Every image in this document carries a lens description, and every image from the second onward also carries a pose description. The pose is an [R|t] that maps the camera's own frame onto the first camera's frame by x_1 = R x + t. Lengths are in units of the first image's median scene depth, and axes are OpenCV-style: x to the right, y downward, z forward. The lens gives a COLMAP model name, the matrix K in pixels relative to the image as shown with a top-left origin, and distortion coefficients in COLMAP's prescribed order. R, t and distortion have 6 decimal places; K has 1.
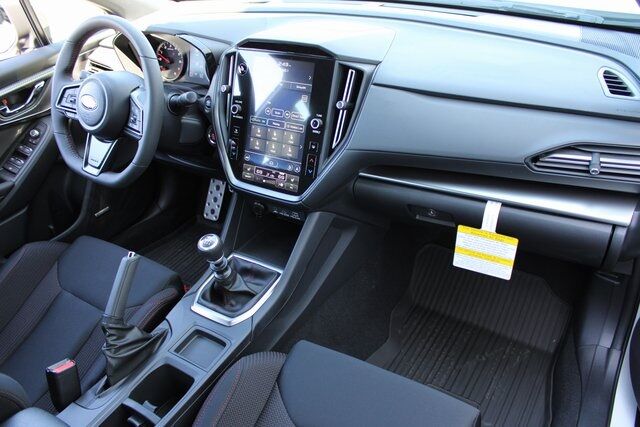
lens RADIAL K [[509.5, 0, 320.0], [0, 509.5, 213.5], [0, 0, 1]] dist [-0.141676, 0.074822]
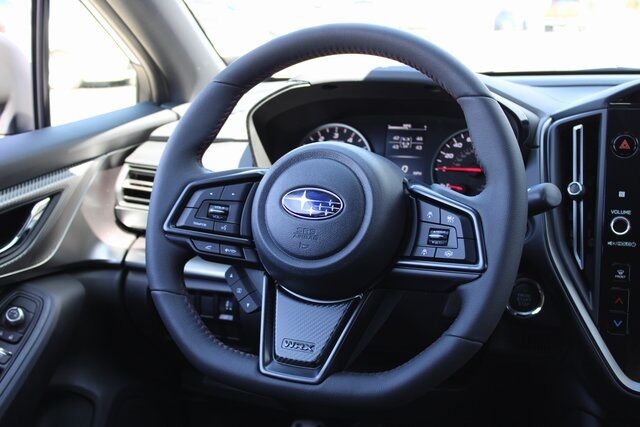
lens RADIAL K [[887.9, 0, 319.5], [0, 887.9, 228.7], [0, 0, 1]] dist [-0.124551, -0.034648]
pose [[0.979897, -0.001415, 0.199500, -0.603557], [0.074370, 0.930491, -0.358686, 0.064701], [-0.185125, 0.366312, 0.911890, 0.315216]]
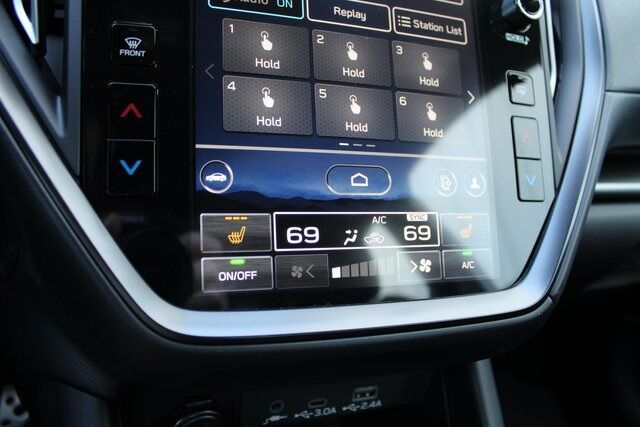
lens RADIAL K [[509.5, 0, 320.0], [0, 509.5, 213.5], [0, 0, 1]] dist [-0.141676, 0.074822]
pose [[0.625234, -0.081398, 0.776181, -0.273467], [0.307733, 0.939679, -0.149343, -0.058209], [-0.717205, 0.332230, 0.612568, 0.874545]]
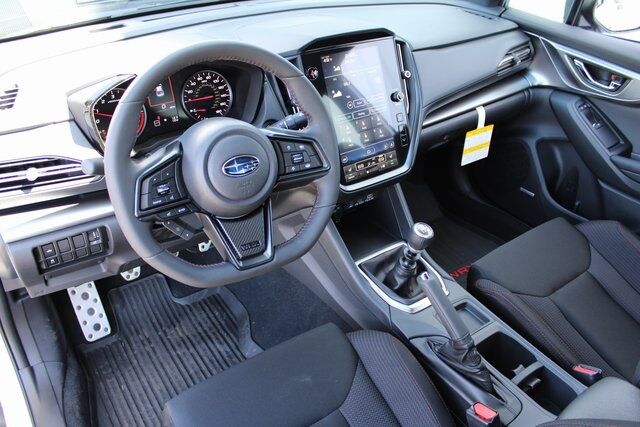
lens RADIAL K [[509.5, 0, 320.0], [0, 509.5, 213.5], [0, 0, 1]] dist [-0.141676, 0.074822]
pose [[0.406244, -0.447608, 0.796626, -0.991360], [0.467731, 0.850797, 0.239524, -0.280822], [-0.784980, 0.275302, 0.554991, 0.540673]]
